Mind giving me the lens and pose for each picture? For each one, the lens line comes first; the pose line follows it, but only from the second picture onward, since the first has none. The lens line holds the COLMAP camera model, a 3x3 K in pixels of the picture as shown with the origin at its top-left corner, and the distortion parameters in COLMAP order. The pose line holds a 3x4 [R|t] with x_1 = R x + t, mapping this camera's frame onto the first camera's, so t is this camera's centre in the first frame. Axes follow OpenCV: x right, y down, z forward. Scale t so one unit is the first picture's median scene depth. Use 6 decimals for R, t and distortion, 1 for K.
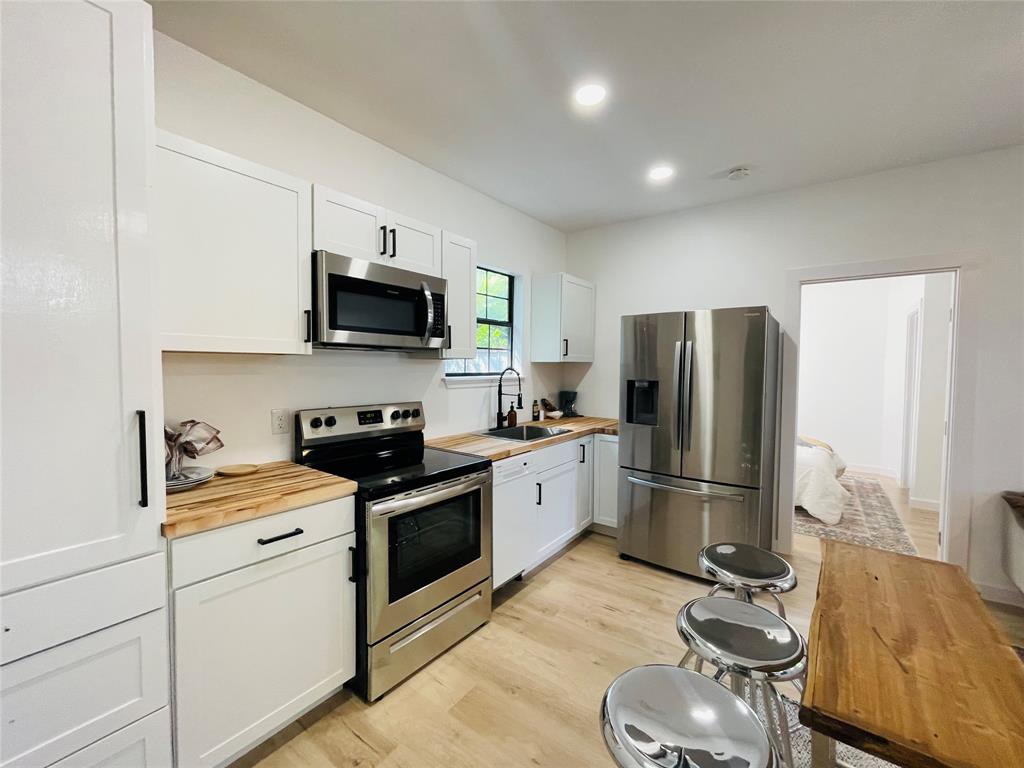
lens RADIAL K [[407.9, 0, 512.0], [0, 407.9, 384.2], [0, 0, 1]] dist [0.000376, -0.000430]
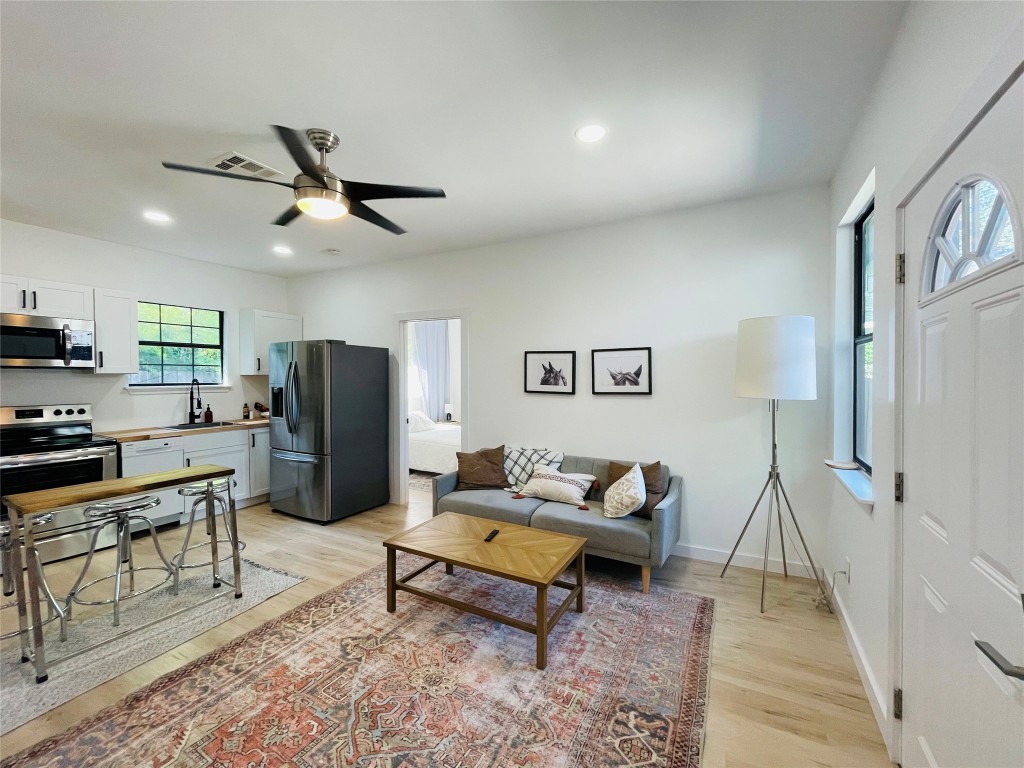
lens RADIAL K [[407.9, 0, 512.4], [0, 407.9, 383.7], [0, 0, 1]] dist [0.000376, -0.000430]
pose [[0.990362, -0.011577, 0.138022, 0.848861], [0.015478, 0.999509, -0.027228, 0.027811], [-0.137639, 0.029102, 0.990055, -0.510772]]
